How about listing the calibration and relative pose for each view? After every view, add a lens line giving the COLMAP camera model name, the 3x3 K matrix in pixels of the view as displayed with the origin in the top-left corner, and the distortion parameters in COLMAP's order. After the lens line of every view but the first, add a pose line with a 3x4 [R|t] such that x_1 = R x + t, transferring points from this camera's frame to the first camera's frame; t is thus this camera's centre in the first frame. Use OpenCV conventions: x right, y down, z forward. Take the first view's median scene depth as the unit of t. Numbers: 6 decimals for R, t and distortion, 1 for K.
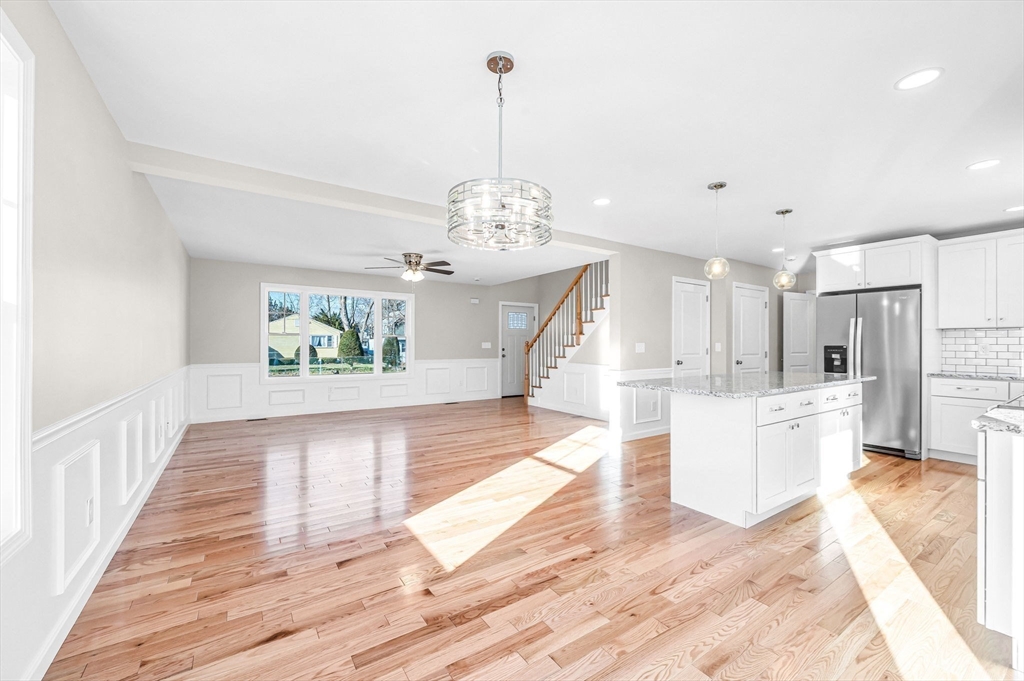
lens RADIAL K [[418.0, 0, 507.0], [0, 418.0, 339.9], [0, 0, 1]] dist [-0.000003, -0.000102]
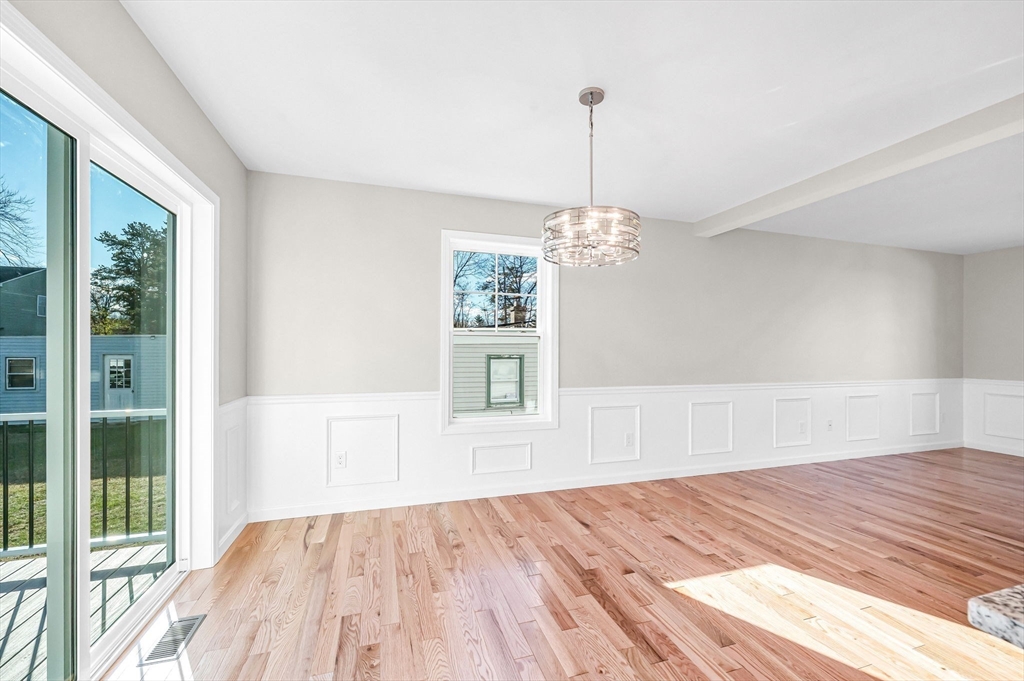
lens RADIAL K [[418.0, 0, 507.0], [0, 418.0, 339.9], [0, 0, 1]] dist [-0.000003, -0.000102]
pose [[-0.287045, -0.025076, -0.957589, 0.924671], [0.001495, 0.999644, -0.026626, 0.005481], [0.957916, -0.009075, -0.286906, 0.935344]]
